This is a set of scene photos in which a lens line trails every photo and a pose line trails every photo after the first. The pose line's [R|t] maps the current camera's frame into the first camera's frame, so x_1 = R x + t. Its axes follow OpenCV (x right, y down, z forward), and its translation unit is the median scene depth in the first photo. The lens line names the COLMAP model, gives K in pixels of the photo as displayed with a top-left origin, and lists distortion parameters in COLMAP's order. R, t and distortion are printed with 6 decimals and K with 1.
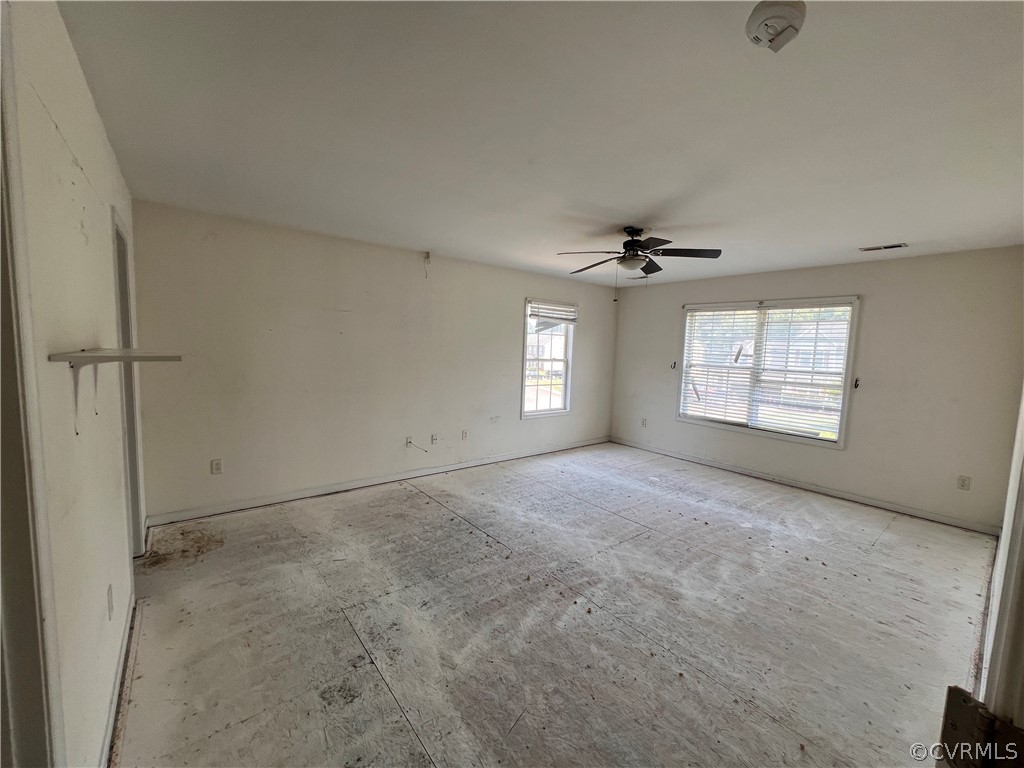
lens RADIAL K [[409.4, 0, 513.0], [0, 409.4, 384.3], [0, 0, 1]] dist [0.002472, 0.000111]
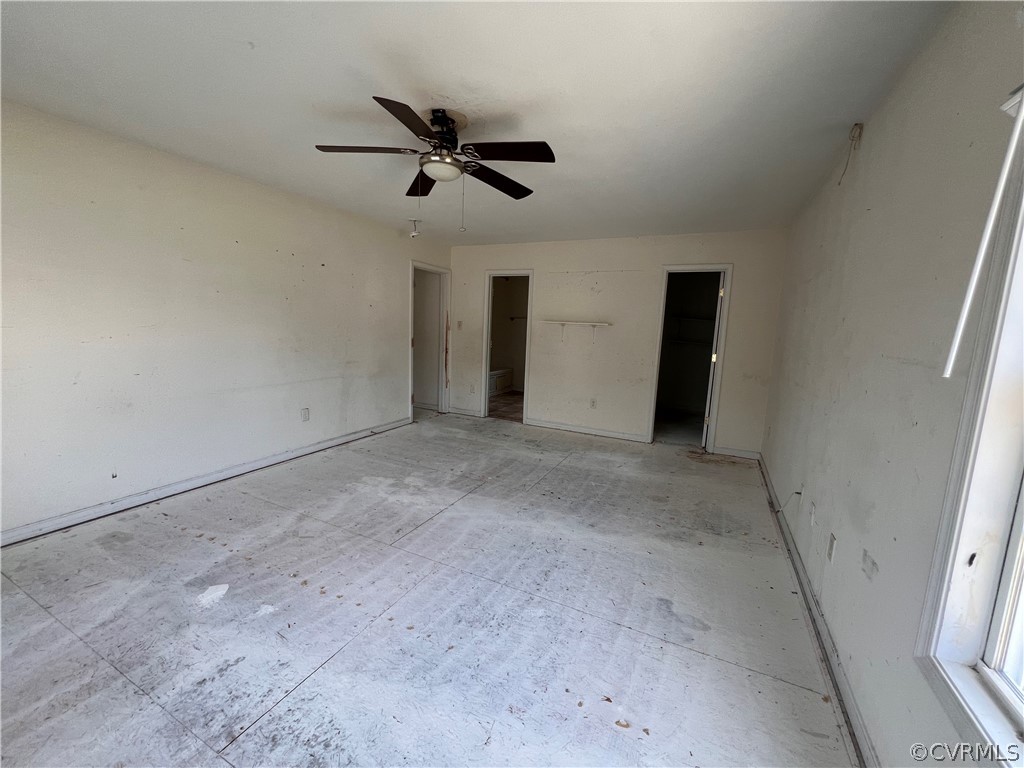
lens RADIAL K [[409.4, 0, 511.6], [0, 409.4, 382.1], [0, 0, 1]] dist [0.002472, 0.000111]
pose [[-0.904130, -0.010111, -0.427137, 0.580892], [-0.108024, 0.972649, 0.205633, -0.135458], [0.413375, 0.232060, -0.880494, 2.117632]]
